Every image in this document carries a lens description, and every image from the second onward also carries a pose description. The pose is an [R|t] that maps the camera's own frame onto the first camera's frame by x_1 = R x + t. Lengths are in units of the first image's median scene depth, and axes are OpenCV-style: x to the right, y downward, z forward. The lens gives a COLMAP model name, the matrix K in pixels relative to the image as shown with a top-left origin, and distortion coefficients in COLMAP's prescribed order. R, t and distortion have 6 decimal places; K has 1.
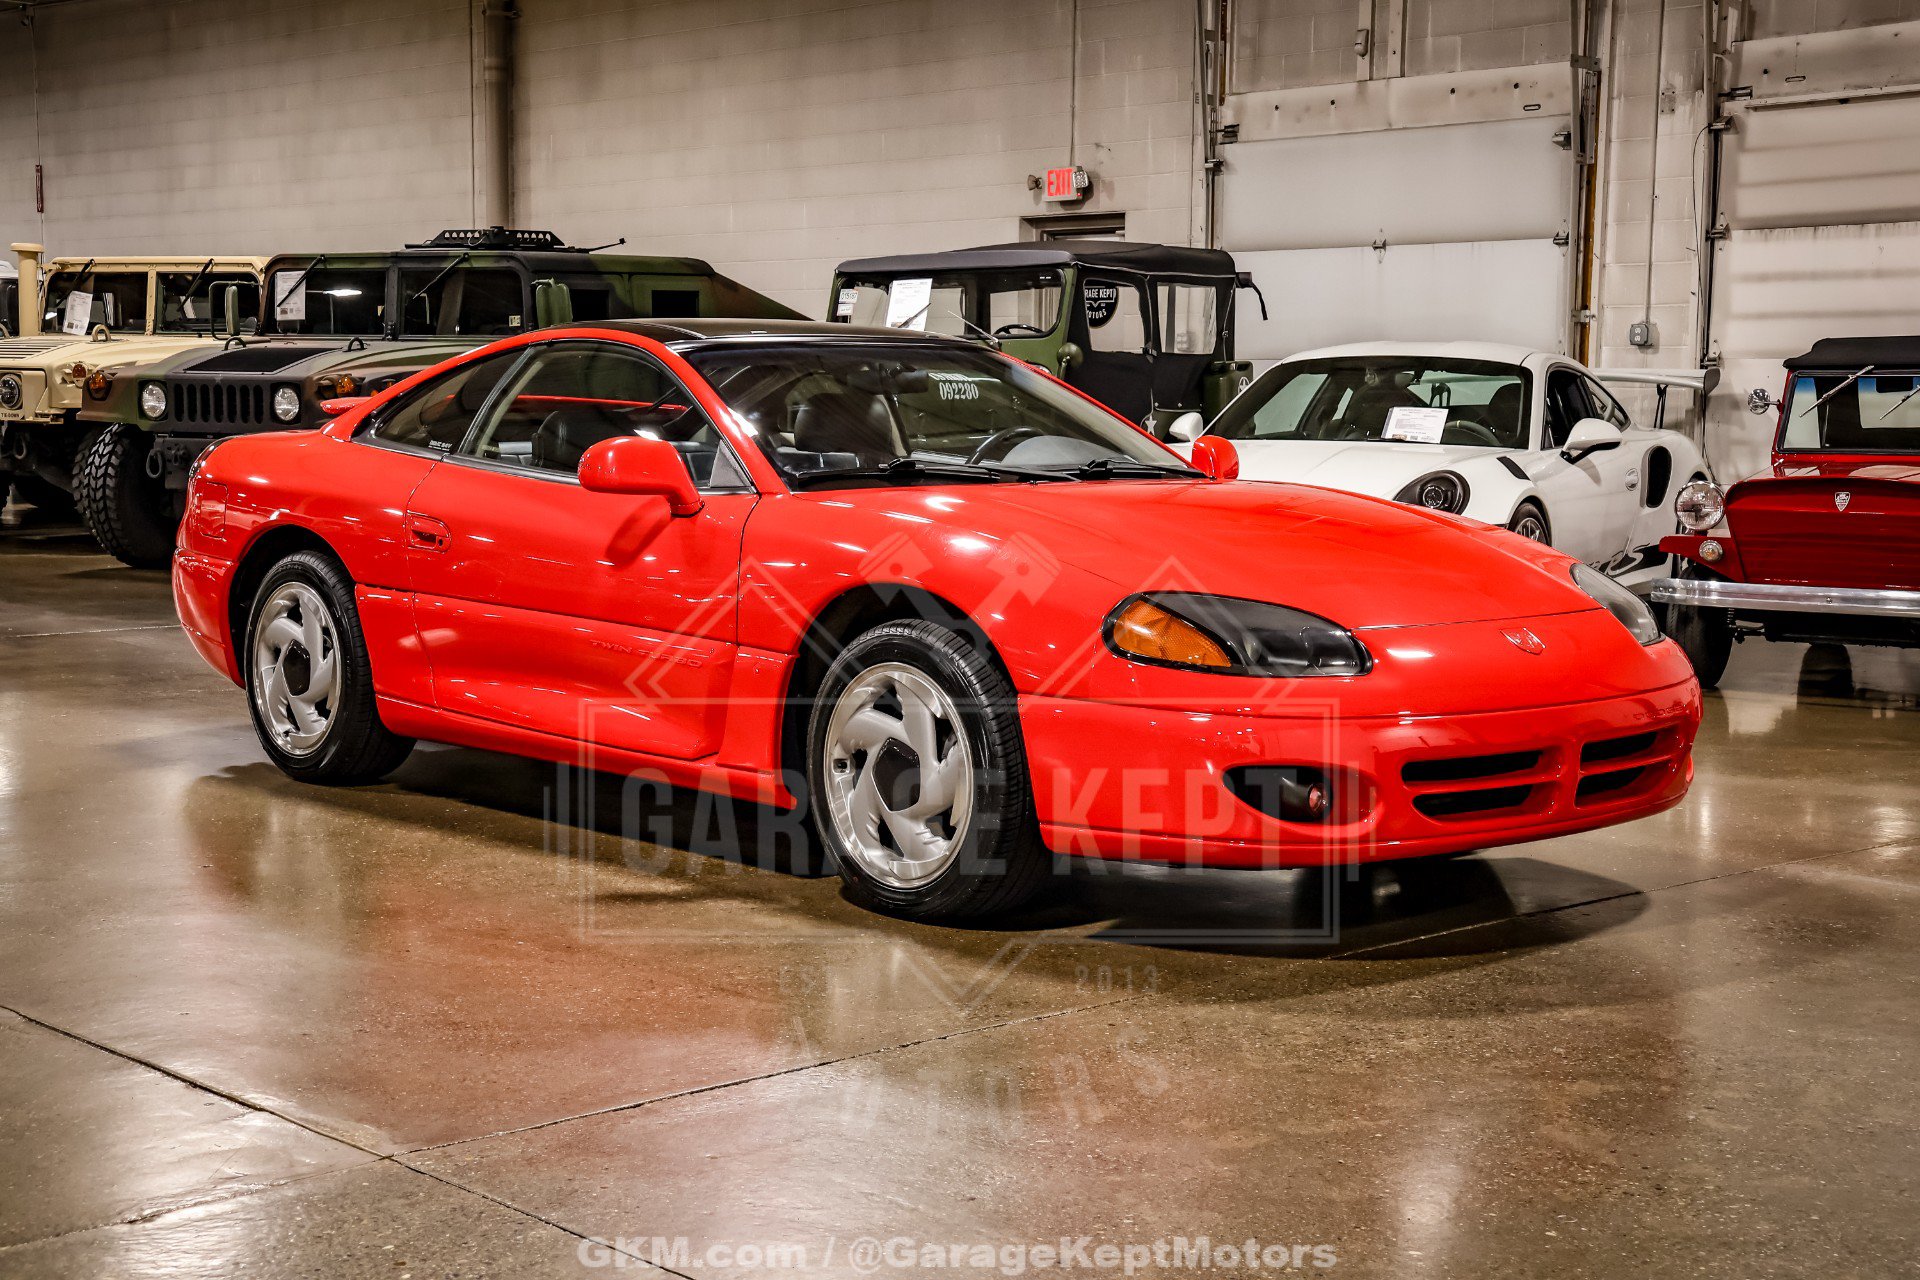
lens RADIAL K [[2853.2, 0, 960.0], [0, 2853.2, 640.0], [0, 0, 1]] dist [0.068686, 0.869336]
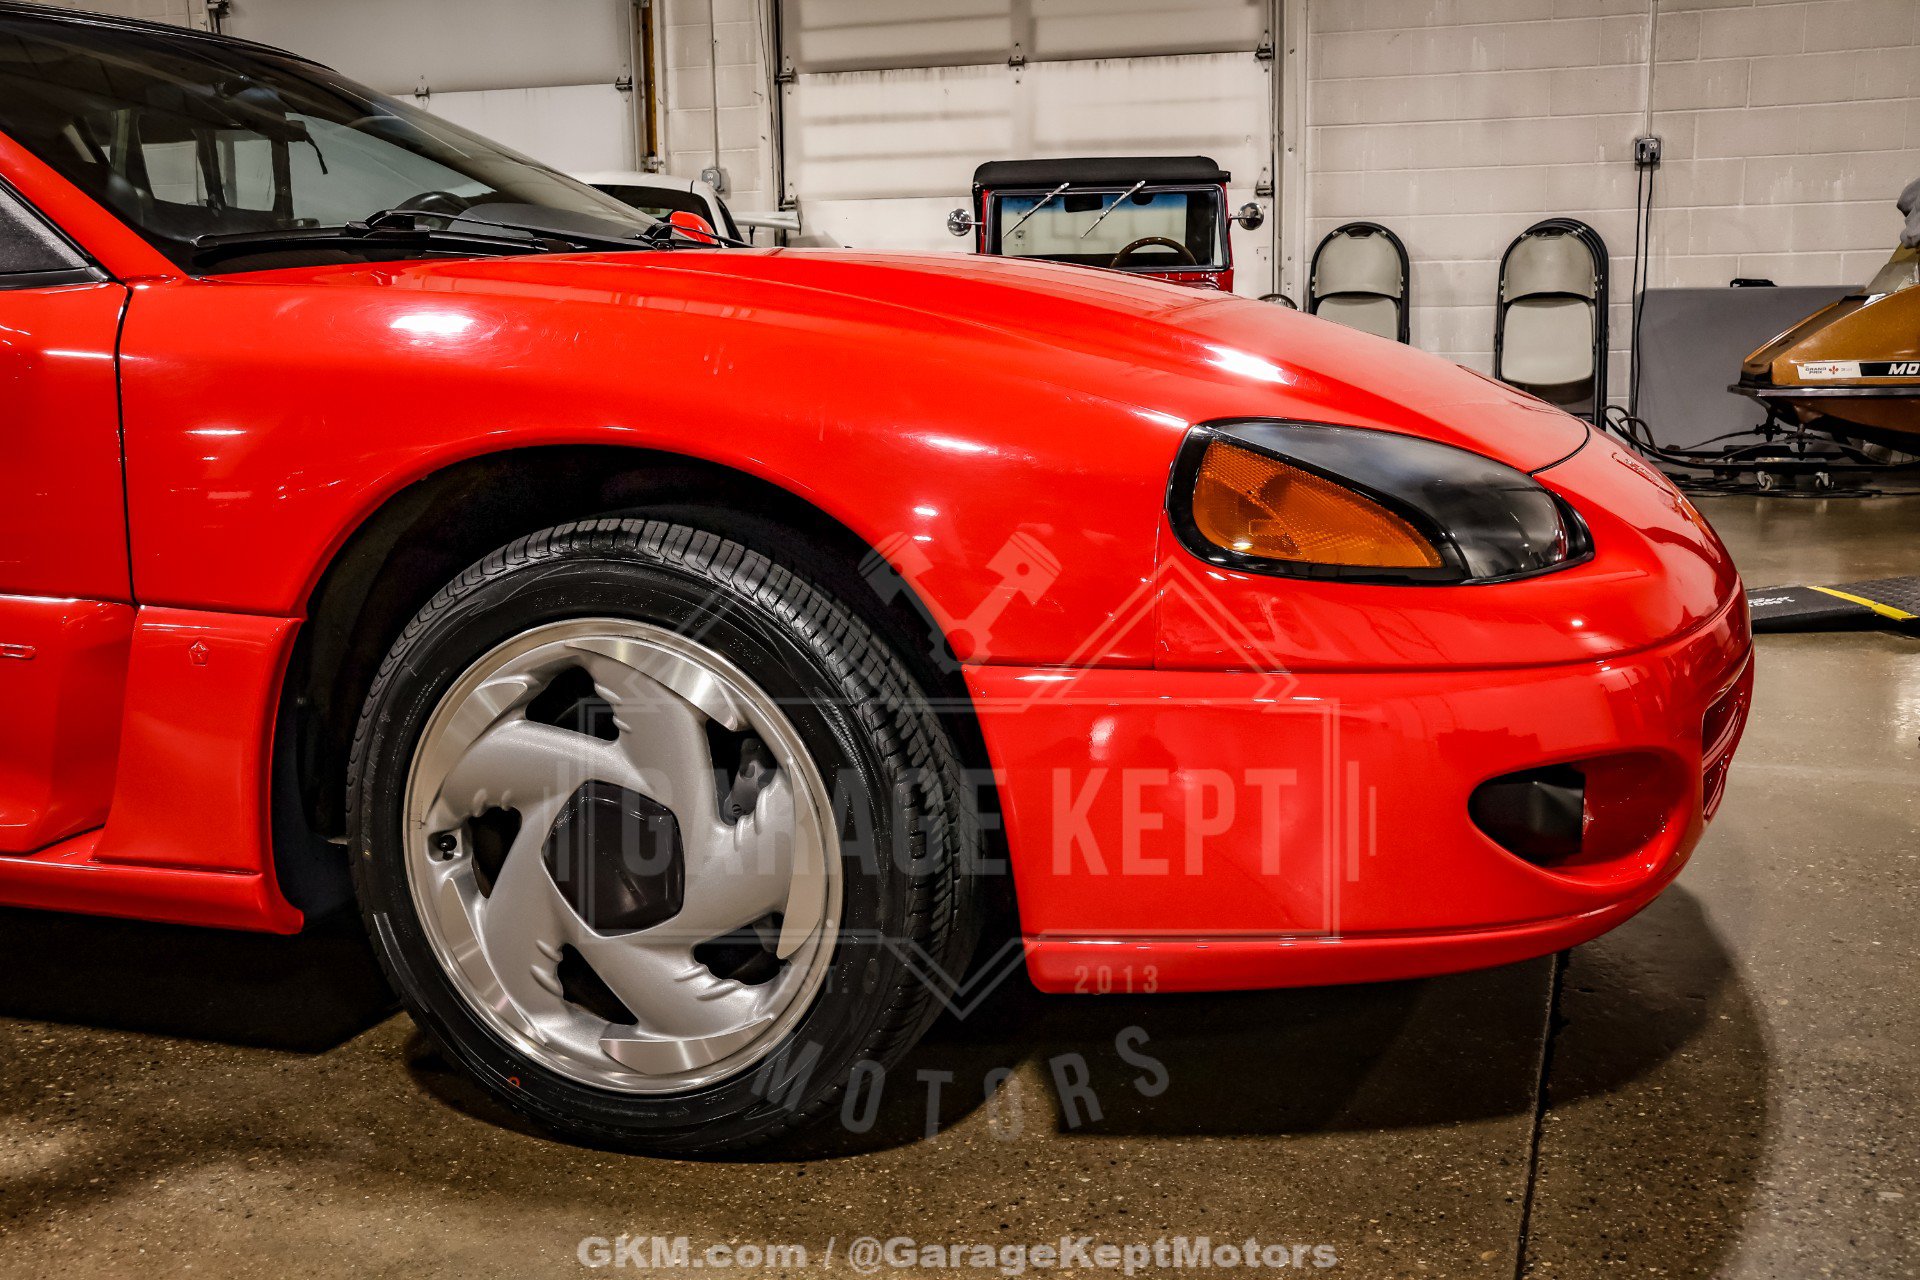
lens RADIAL K [[2154.4, 0, 960.0], [0, 2154.4, 640.0], [0, 0, 1]] dist [-0.037990, 0.297814]
pose [[0.877310, -0.104832, 0.468335, -0.057875], [0.071581, 0.993519, 0.088298, -0.006375], [-0.474556, -0.043941, 0.879128, 0.291786]]
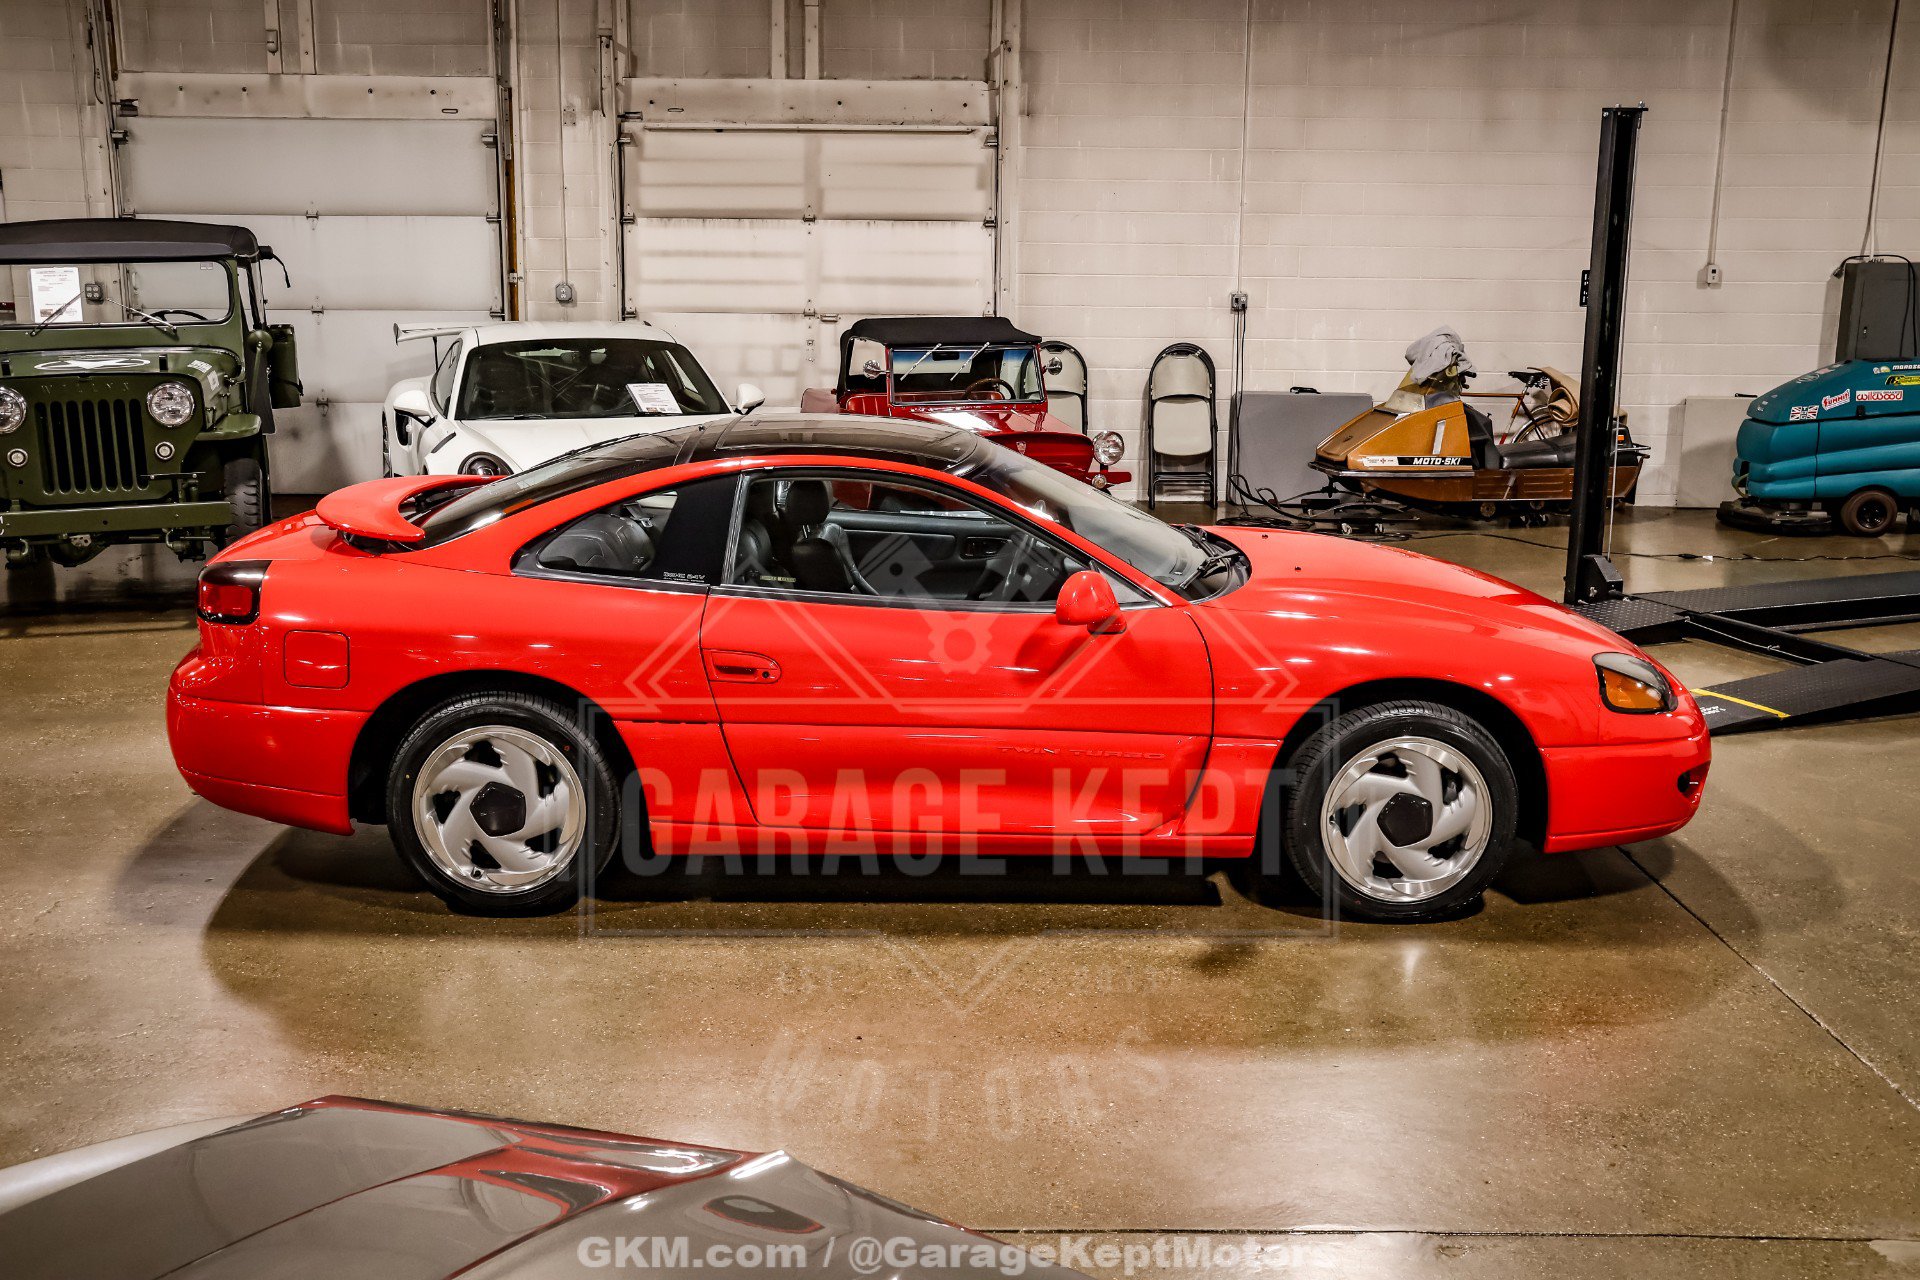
lens RADIAL K [[2059.2, 0, 960.0], [0, 2059.2, 640.0], [0, 0, 1]] dist [-0.061199, 0.257863]
pose [[0.660360, -0.159988, 0.733709, -0.363321], [0.066204, 0.985641, 0.155337, -0.084302], [-0.748026, -0.054004, 0.661469, 0.234490]]
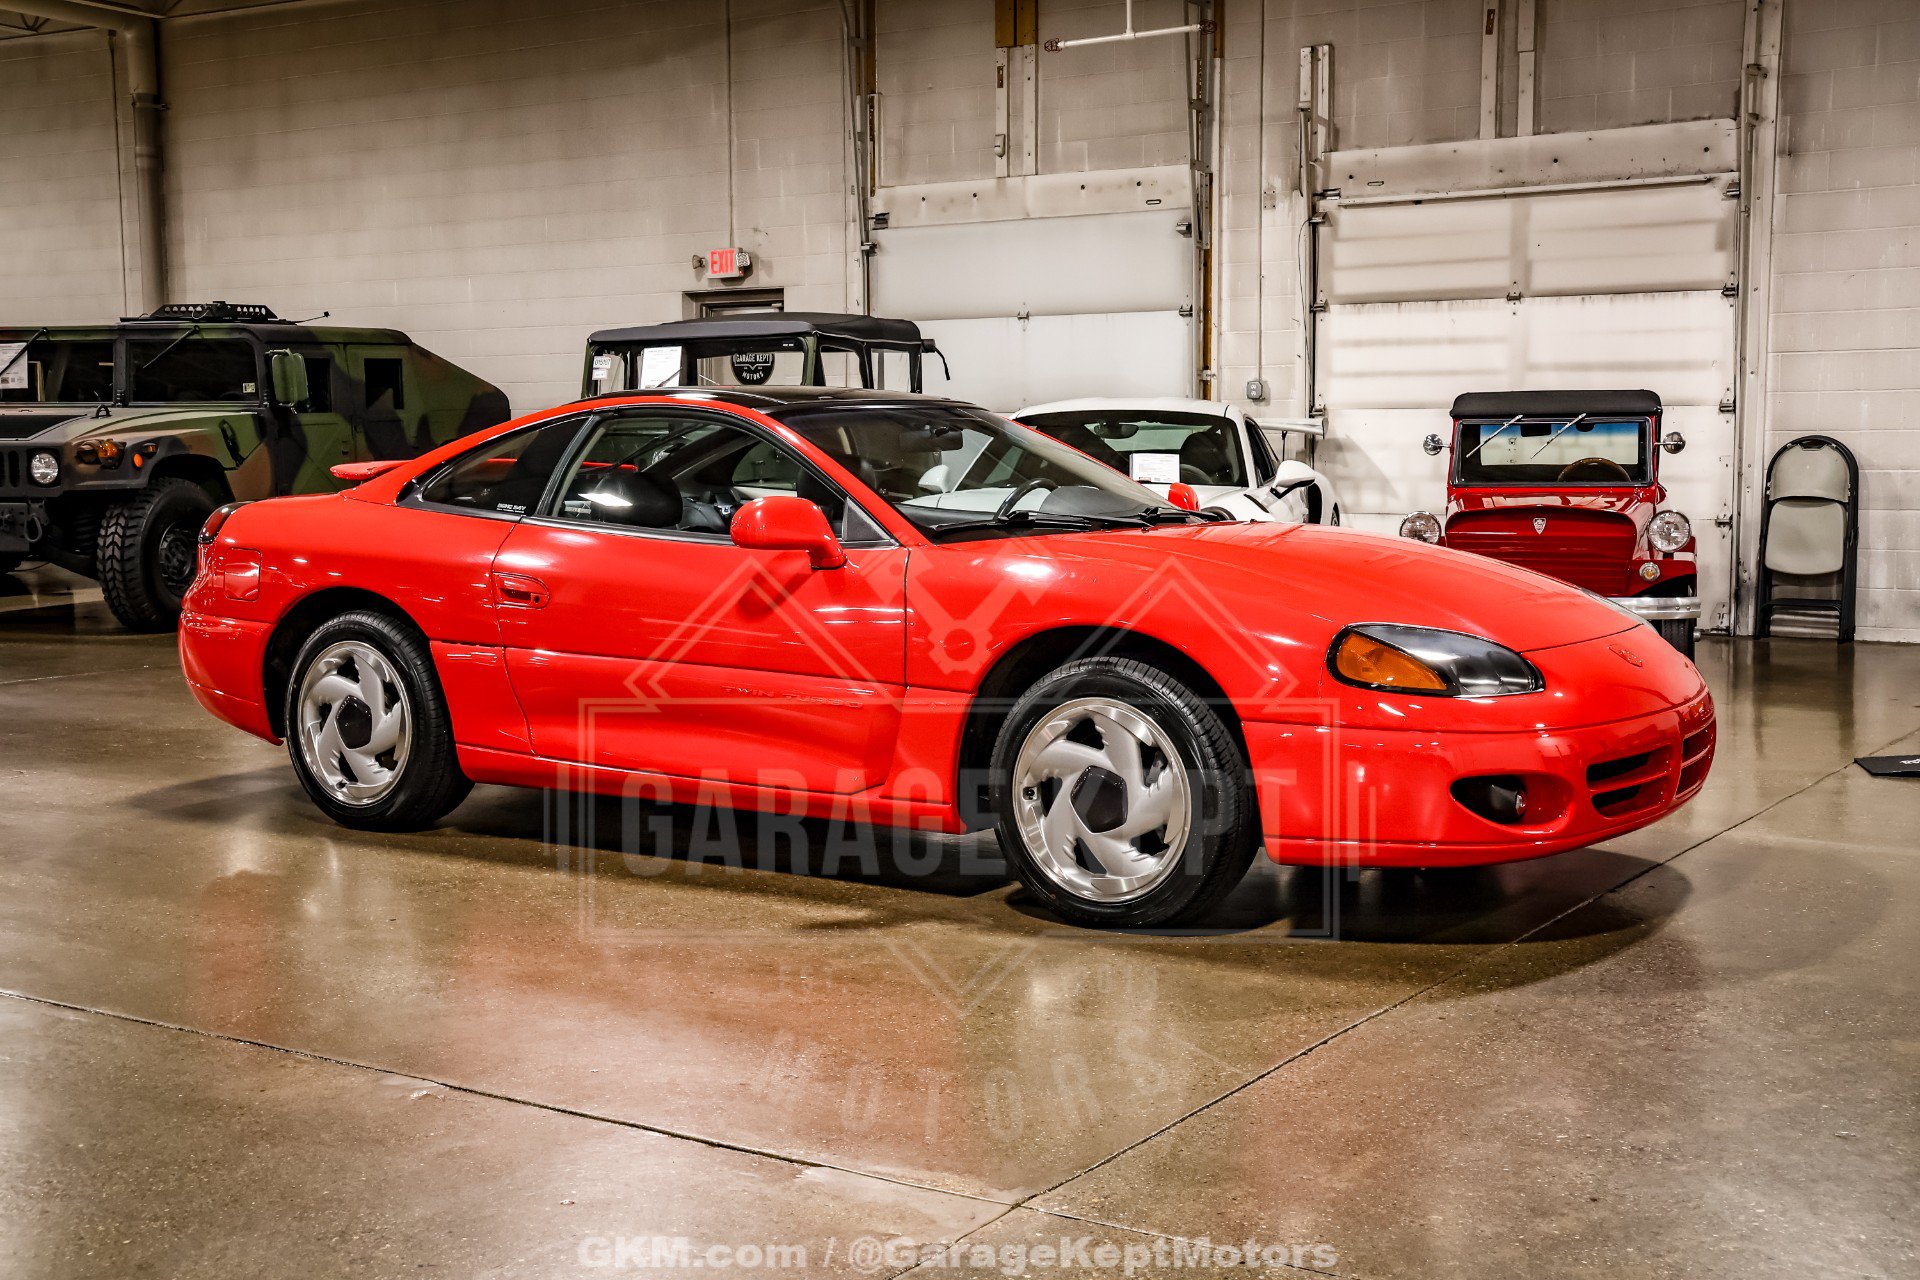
lens RADIAL K [[2399.6, 0, 960.0], [0, 2399.6, 640.0], [0, 0, 1]] dist [0.026796, 0.359132]
pose [[0.971229, -0.037100, 0.235238, -0.126053], [0.037807, 0.999284, 0.001508, -0.007564], [-0.235125, 0.007429, 0.971937, 0.050597]]
